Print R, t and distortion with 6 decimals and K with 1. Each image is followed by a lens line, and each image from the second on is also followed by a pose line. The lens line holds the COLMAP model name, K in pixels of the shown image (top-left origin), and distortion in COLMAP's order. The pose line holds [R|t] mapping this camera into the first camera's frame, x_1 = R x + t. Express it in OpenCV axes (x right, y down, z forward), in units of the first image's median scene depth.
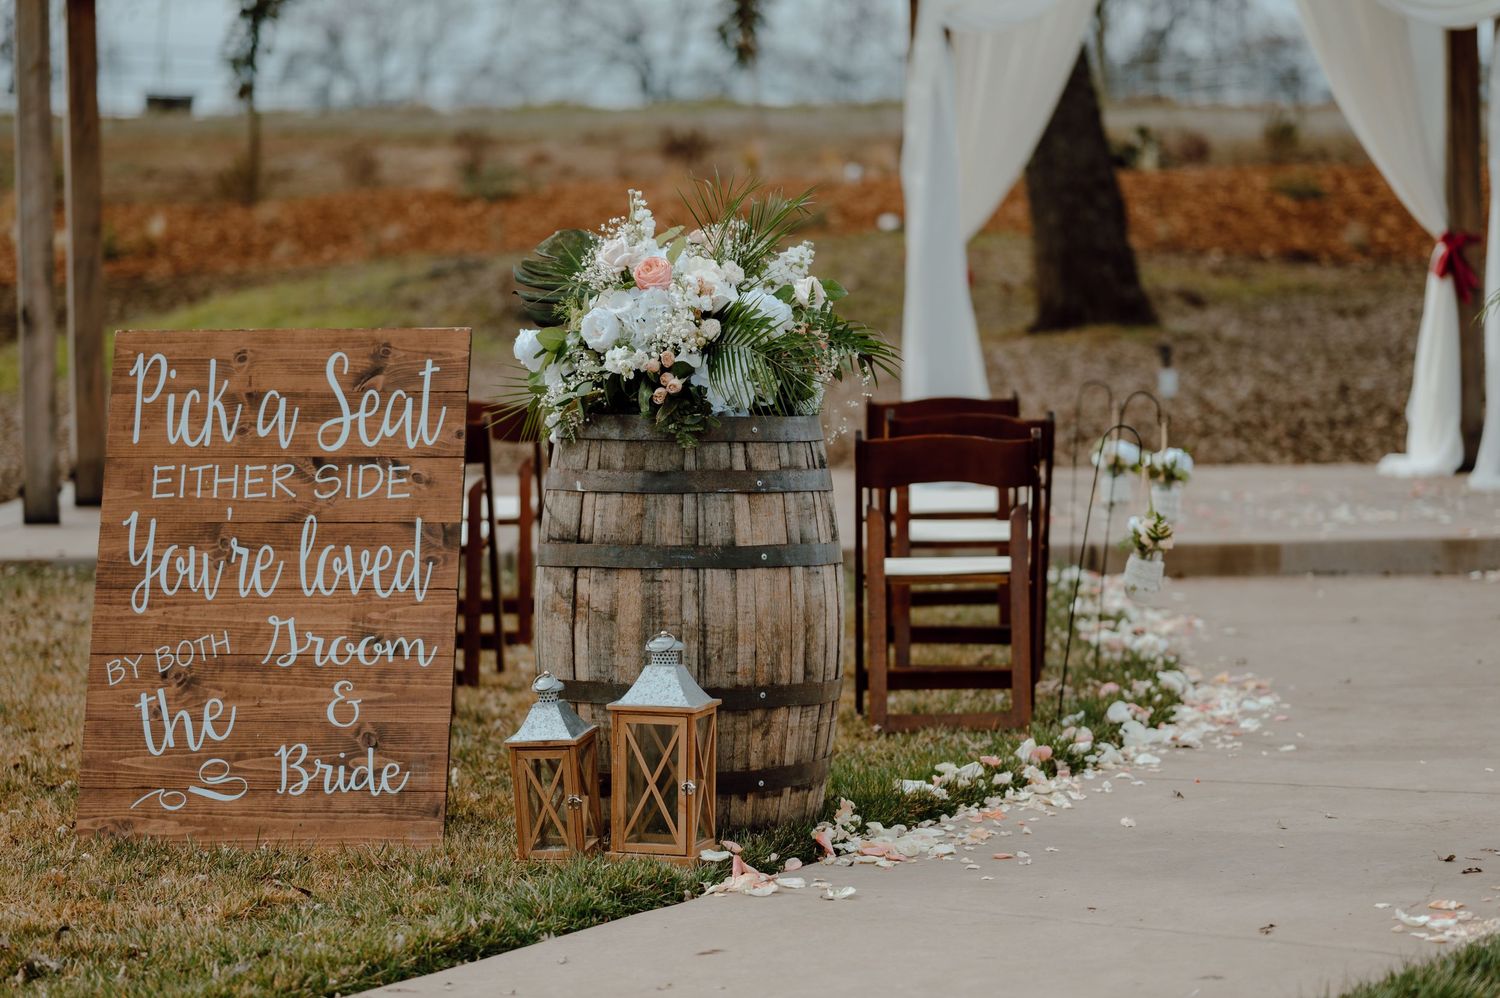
lens RADIAL K [[3826.0, 0, 750.0], [0, 3826.0, 499.0], [0, 0, 1]] dist [-0.084057, 0.666613]
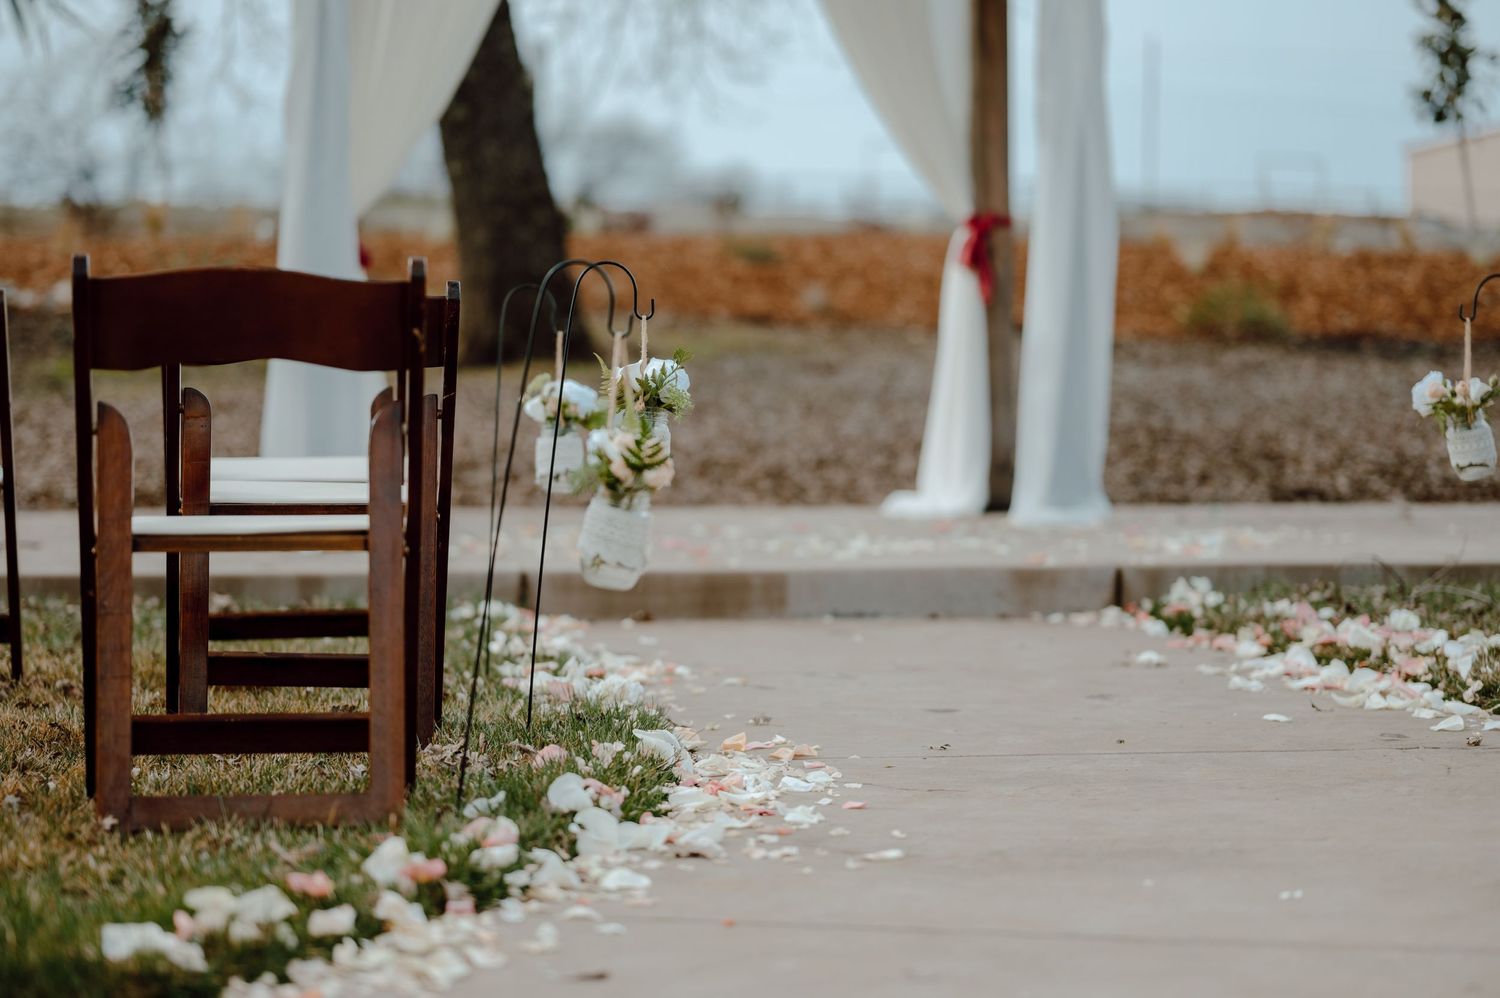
lens RADIAL K [[3826.0, 0, 750.0], [0, 3826.0, 499.0], [0, 0, 1]] dist [-0.084057, 0.666613]
pose [[0.989092, 0.007951, 0.147086, 0.041828], [-0.003435, 0.999516, -0.030933, 0.030820], [-0.147261, 0.030090, 0.988640, 0.458504]]
